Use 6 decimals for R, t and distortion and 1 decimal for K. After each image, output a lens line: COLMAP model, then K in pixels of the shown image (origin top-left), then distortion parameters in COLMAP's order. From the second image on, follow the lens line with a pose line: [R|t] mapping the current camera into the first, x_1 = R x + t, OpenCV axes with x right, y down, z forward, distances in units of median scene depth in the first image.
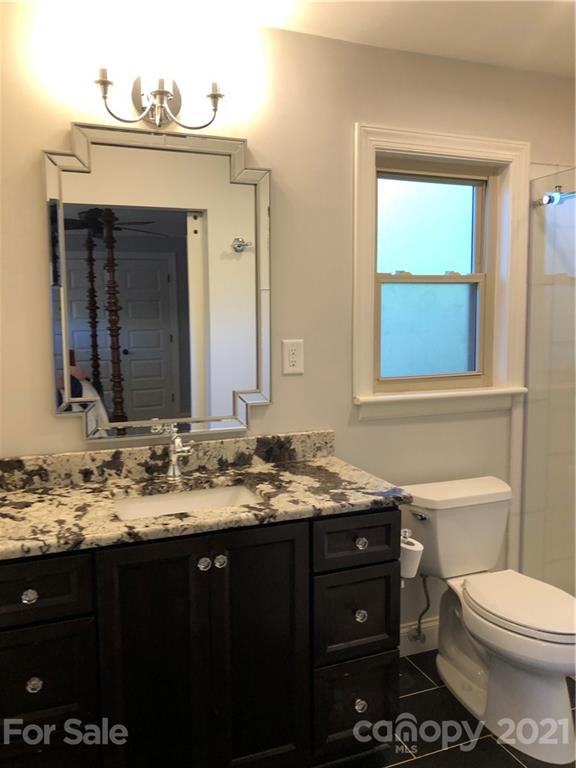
lens RADIAL K [[632.9, 0, 281.4], [0, 632.9, 384.0], [0, 0, 1]] dist [0.046630, -0.071158]
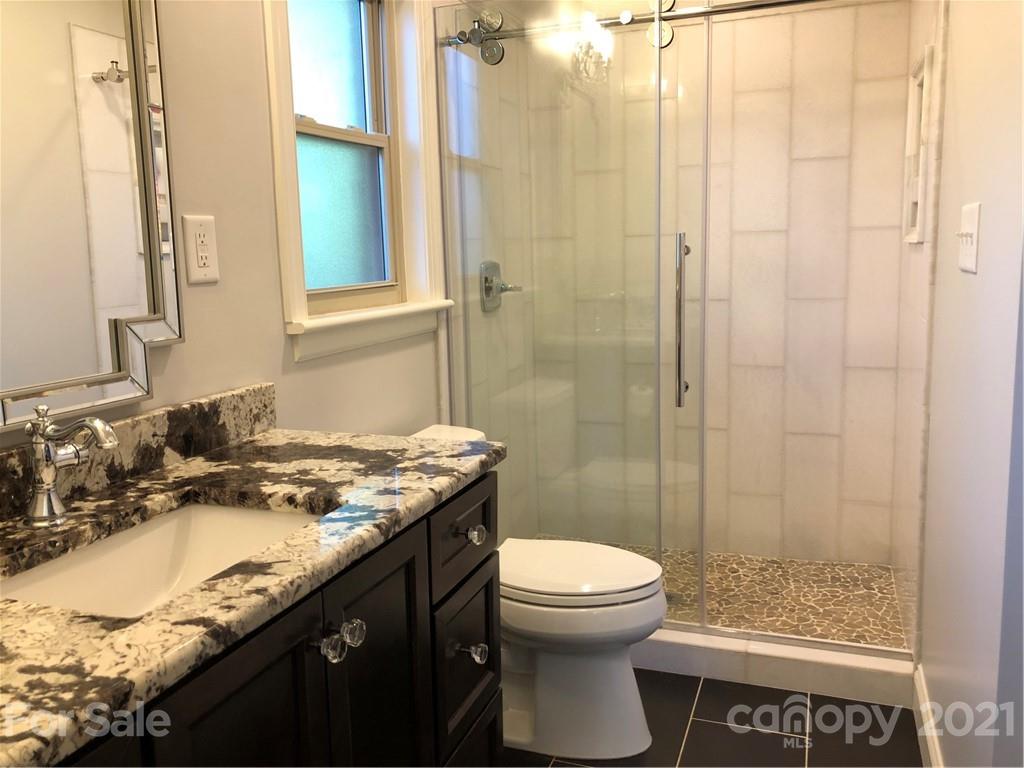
lens RADIAL K [[843.8, 0, 510.2], [0, 843.8, 382.8], [0, 0, 1]] dist [0.046630, -0.071158]
pose [[0.666313, -0.125139, 0.735096, -0.374101], [0.101628, 0.991859, 0.076731, 0.042154], [-0.738714, 0.023579, 0.673607, 0.378651]]
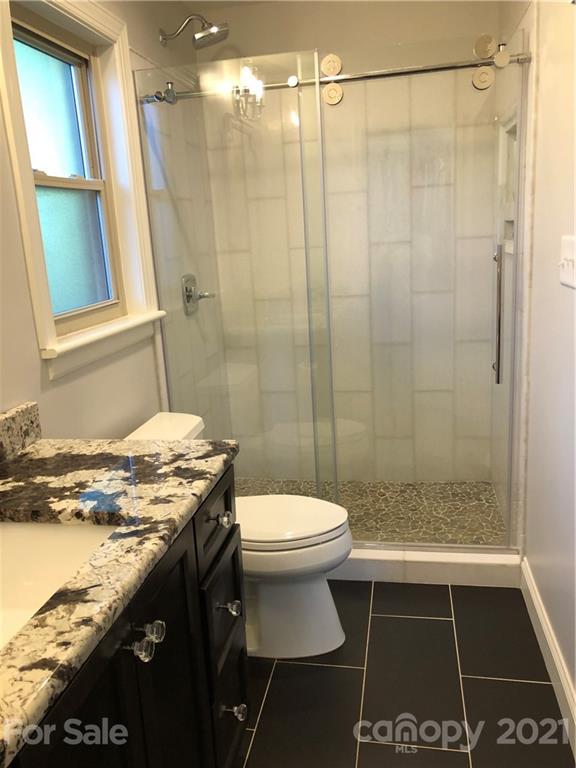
lens RADIAL K [[632.9, 0, 276.4], [0, 632.9, 388.1], [0, 0, 1]] dist [0.046630, -0.071158]
pose [[0.537688, -0.224284, 0.812766, -0.374086], [0.148750, 0.974084, 0.170394, -0.021735], [-0.829919, 0.029280, 0.557116, 0.456148]]
